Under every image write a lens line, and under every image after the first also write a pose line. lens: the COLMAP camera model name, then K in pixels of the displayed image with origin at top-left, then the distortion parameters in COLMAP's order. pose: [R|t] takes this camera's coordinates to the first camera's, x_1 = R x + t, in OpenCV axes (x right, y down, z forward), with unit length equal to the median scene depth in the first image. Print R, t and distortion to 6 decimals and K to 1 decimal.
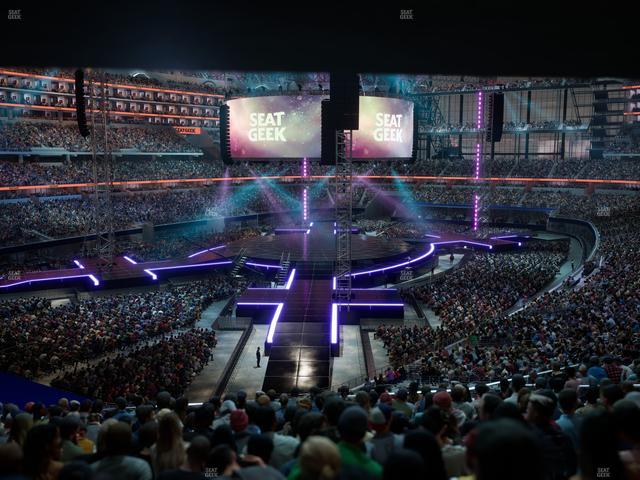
lens RADIAL K [[604.2, 0, 322.3], [0, 604.2, 241.4], [0, 0, 1]] dist [-0.001989, 0.000000]
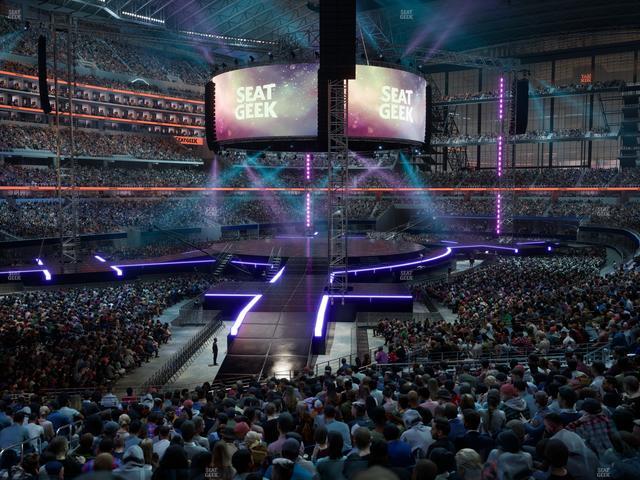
lens RADIAL K [[604.2, 0, 322.6], [0, 604.2, 238.3], [0, 0, 1]] dist [-0.001989, 0.000000]
pose [[0.999598, 0.002509, -0.028248, 0.026936], [-0.004255, 0.998071, -0.061931, 0.053872], [0.028038, 0.062026, 0.997681, 0.137741]]
